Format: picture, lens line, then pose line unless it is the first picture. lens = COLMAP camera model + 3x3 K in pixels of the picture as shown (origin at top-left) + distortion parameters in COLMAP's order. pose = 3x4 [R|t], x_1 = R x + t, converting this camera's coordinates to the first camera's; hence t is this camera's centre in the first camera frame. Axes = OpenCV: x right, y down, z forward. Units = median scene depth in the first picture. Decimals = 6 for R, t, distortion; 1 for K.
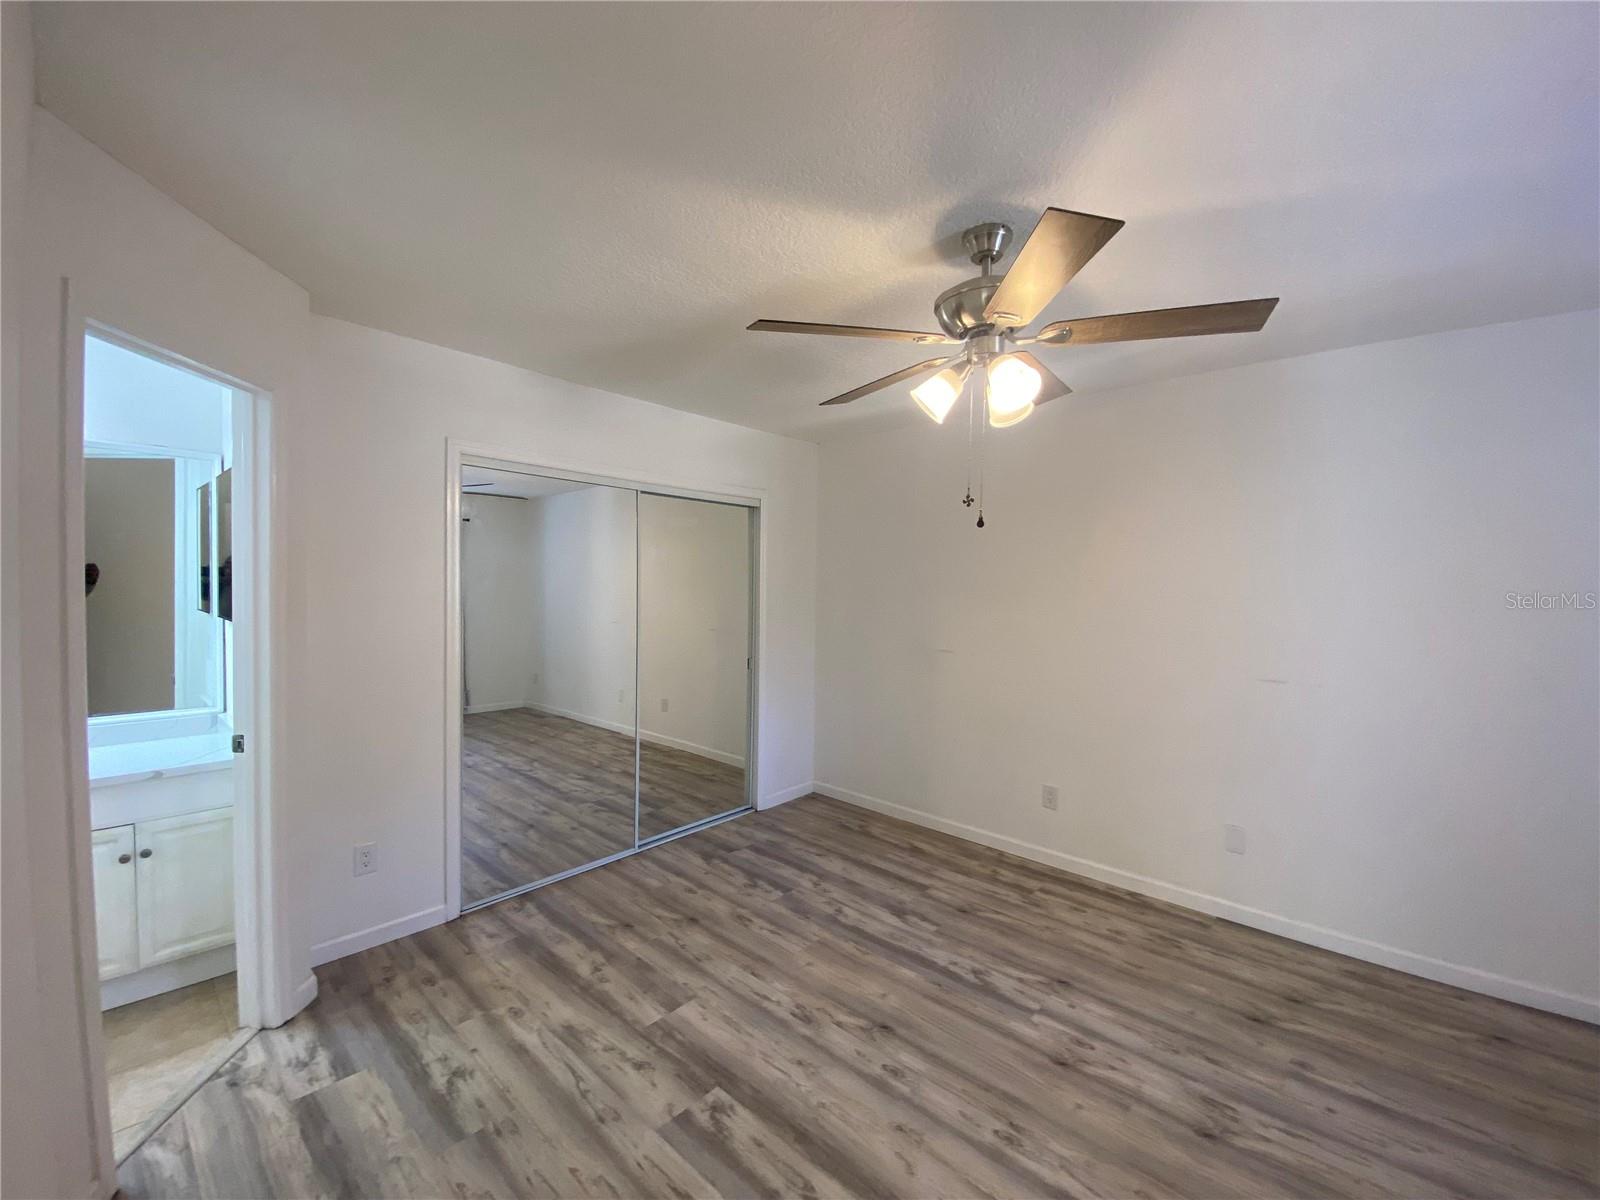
lens RADIAL K [[661.7, 0, 795.9], [0, 661.7, 595.6], [0, 0, 1]] dist [-0.008157, -0.005830]
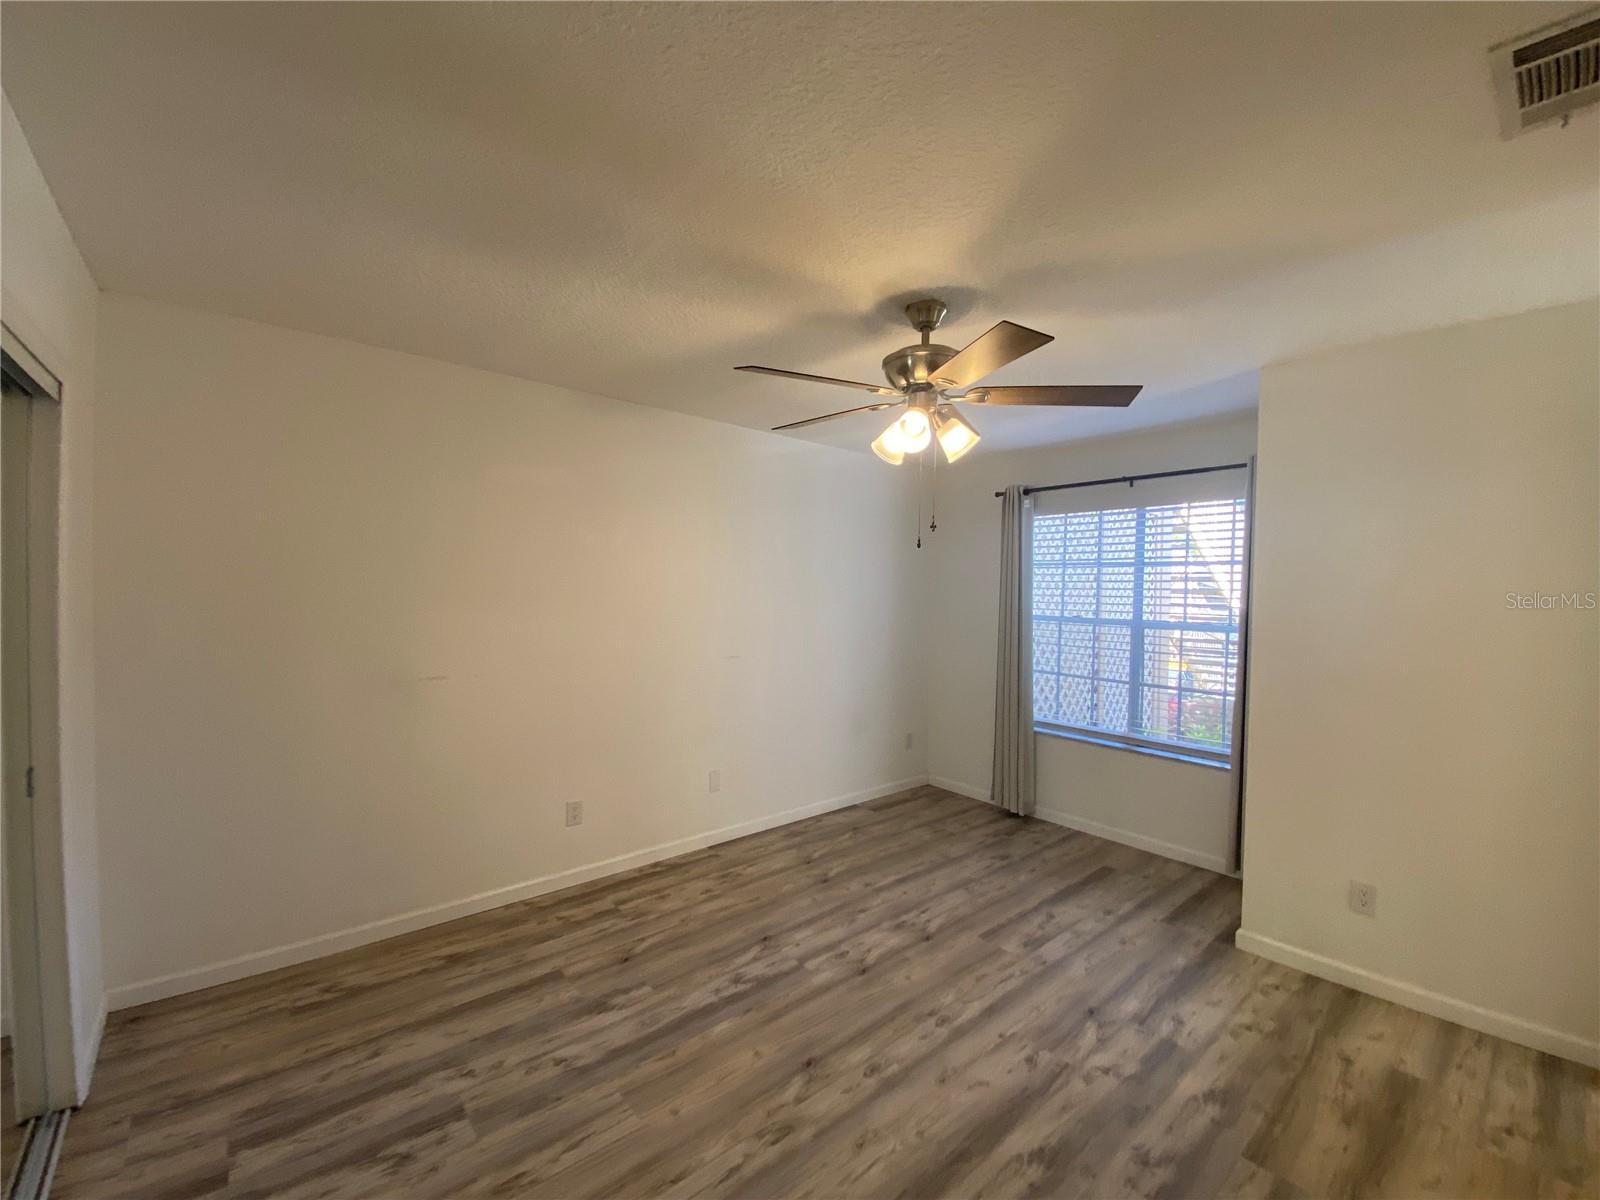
lens RADIAL K [[661.7, 0, 797.4], [0, 661.7, 587.4], [0, 0, 1]] dist [-0.008157, -0.005830]
pose [[0.128337, -0.025237, 0.991410, -0.602499], [0.017516, 0.999578, 0.023177, -0.037906], [-0.991576, 0.014391, 0.128725, 0.679854]]
